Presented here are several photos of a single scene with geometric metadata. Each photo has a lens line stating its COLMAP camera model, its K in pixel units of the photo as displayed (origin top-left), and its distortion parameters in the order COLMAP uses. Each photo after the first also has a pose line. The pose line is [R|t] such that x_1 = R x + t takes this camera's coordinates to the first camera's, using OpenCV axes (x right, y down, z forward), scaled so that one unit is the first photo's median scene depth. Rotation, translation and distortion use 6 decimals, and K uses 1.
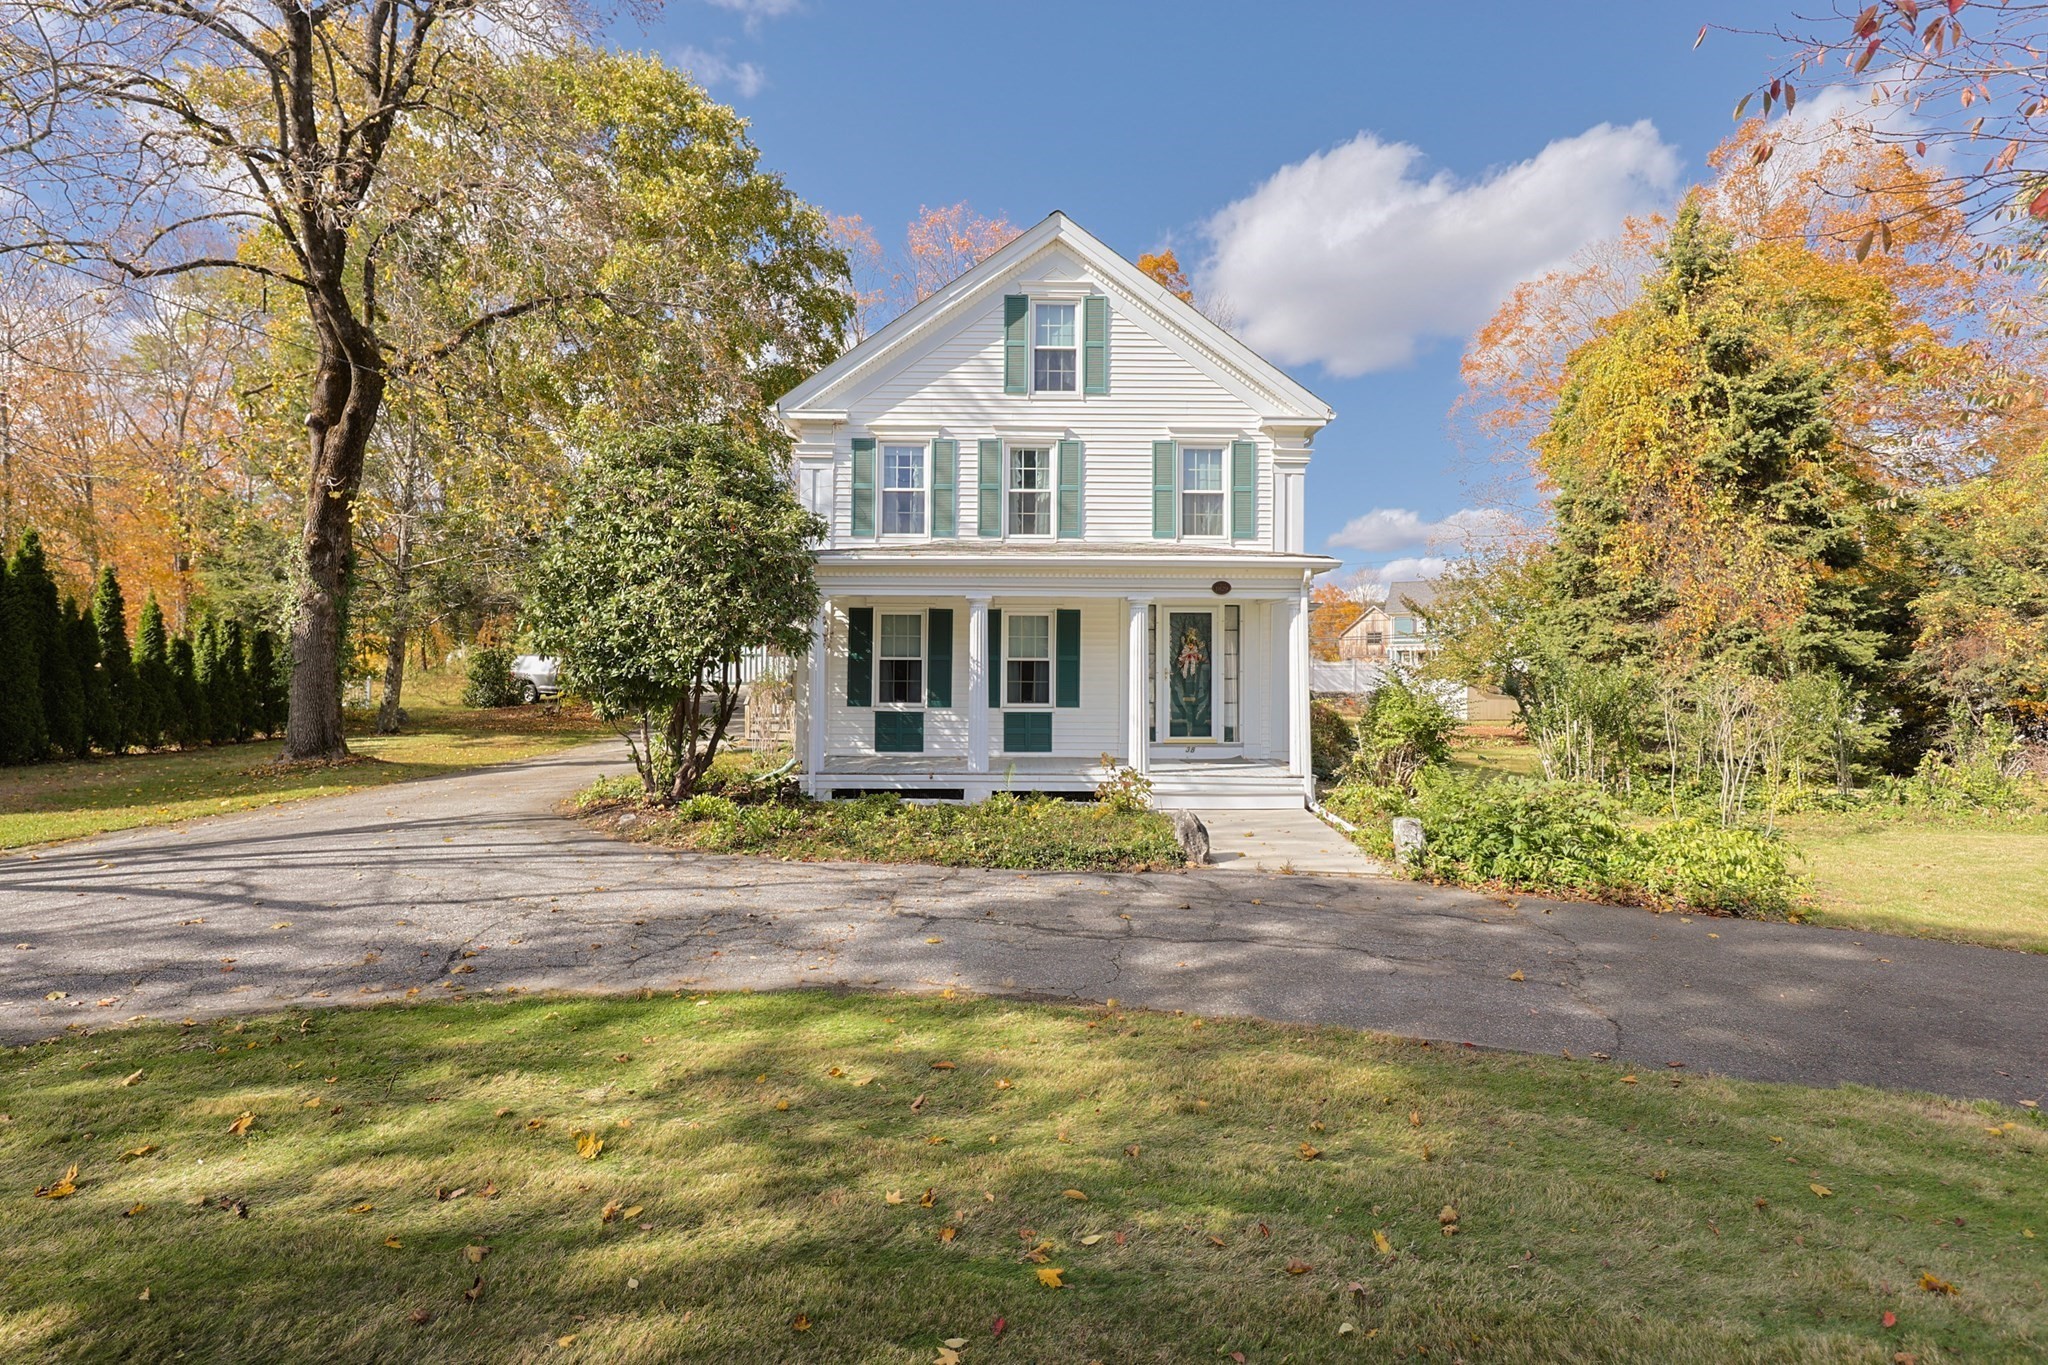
lens RADIAL K [[952.5, 0, 1024.0], [0, 952.5, 682.5], [0, 0, 1]] dist [0.003296, 0.000203]
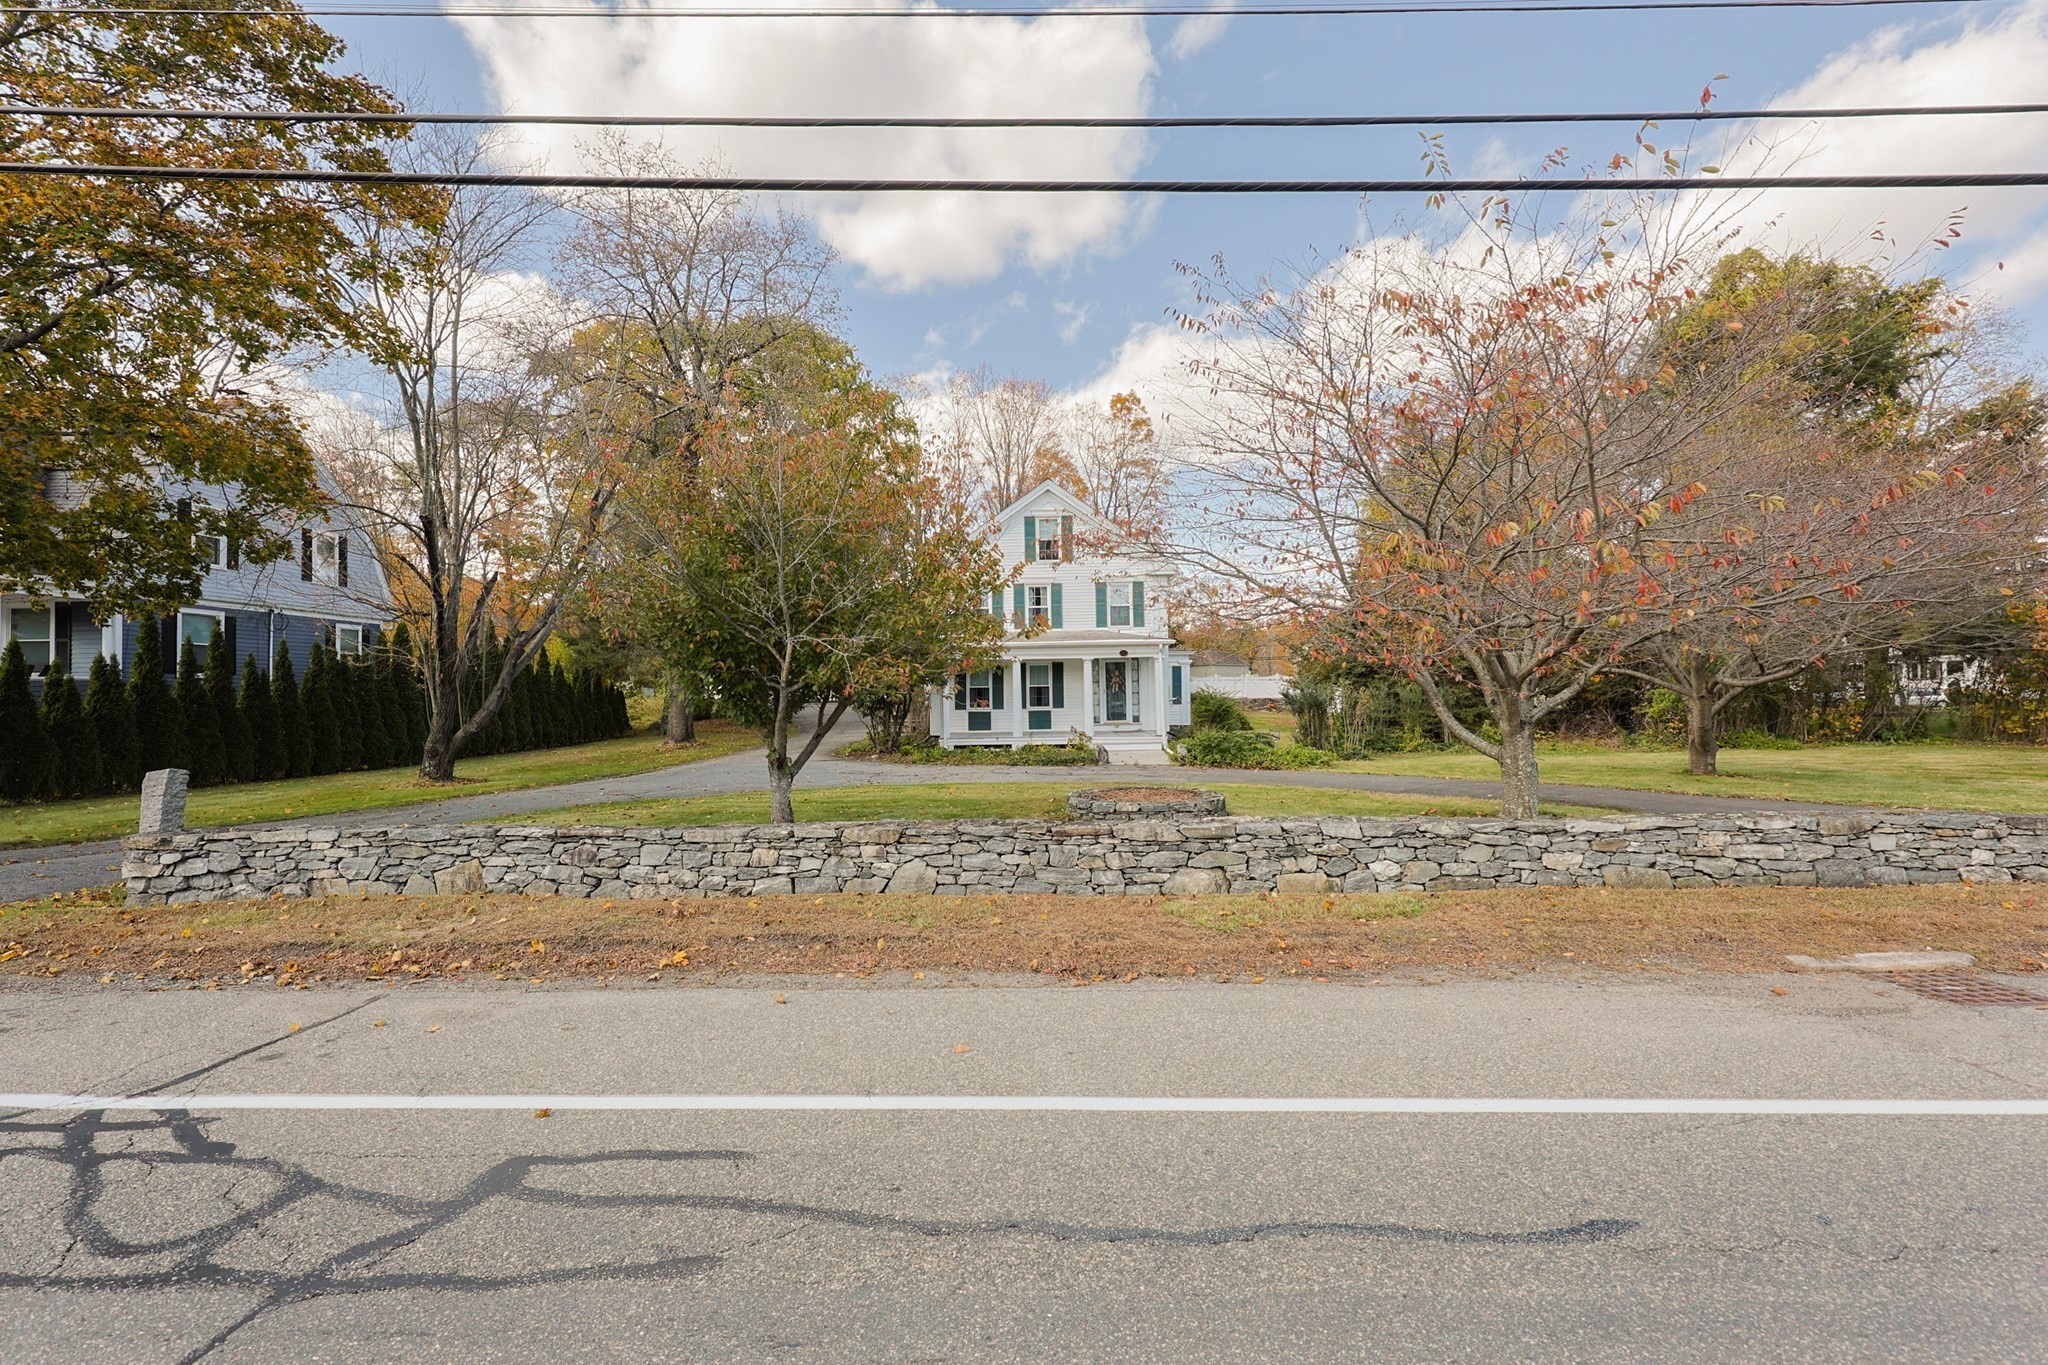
lens RADIAL K [[830.7, 0, 1024.1], [0, 830.7, 690.9], [0, 0, 1]] dist [-0.001463, -0.000016]
pose [[0.999578, -0.023446, -0.017136, 0.002328], [0.023334, 0.999705, -0.006708, -0.001606], [0.017288, 0.006306, 0.999831, -0.859032]]
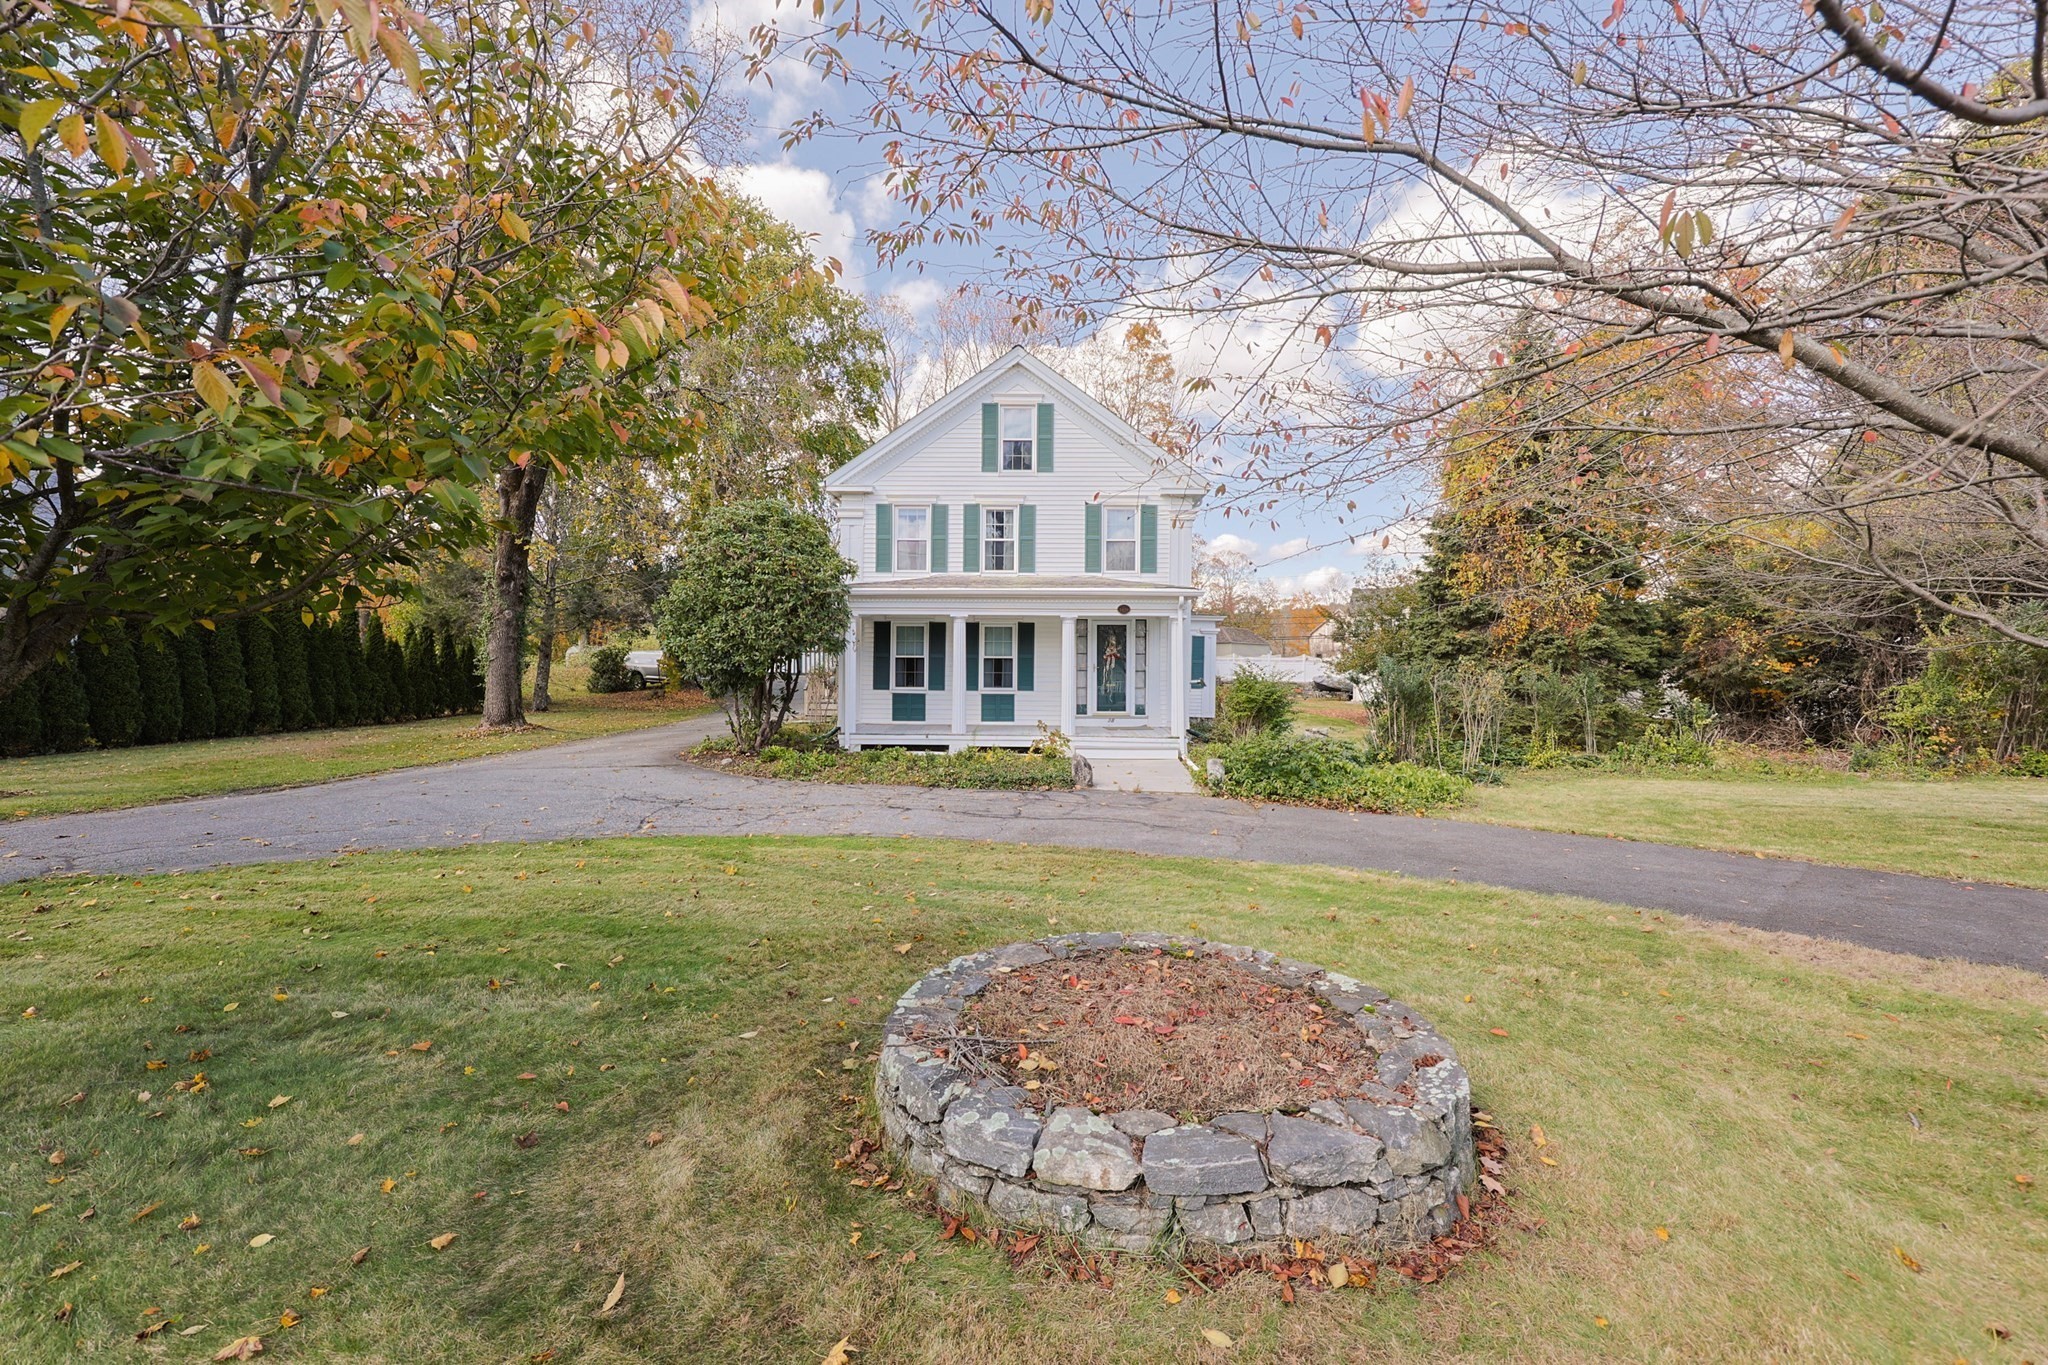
lens RADIAL K [[830.7, 0, 1024.1], [0, 830.7, 690.9], [0, 0, 1]] dist [-0.001463, -0.000016]
pose [[0.999655, 0.002414, -0.026147, 0.076588], [-0.001887, 0.999795, 0.020183, 0.000917], [0.026190, -0.020127, 0.999454, -0.253241]]
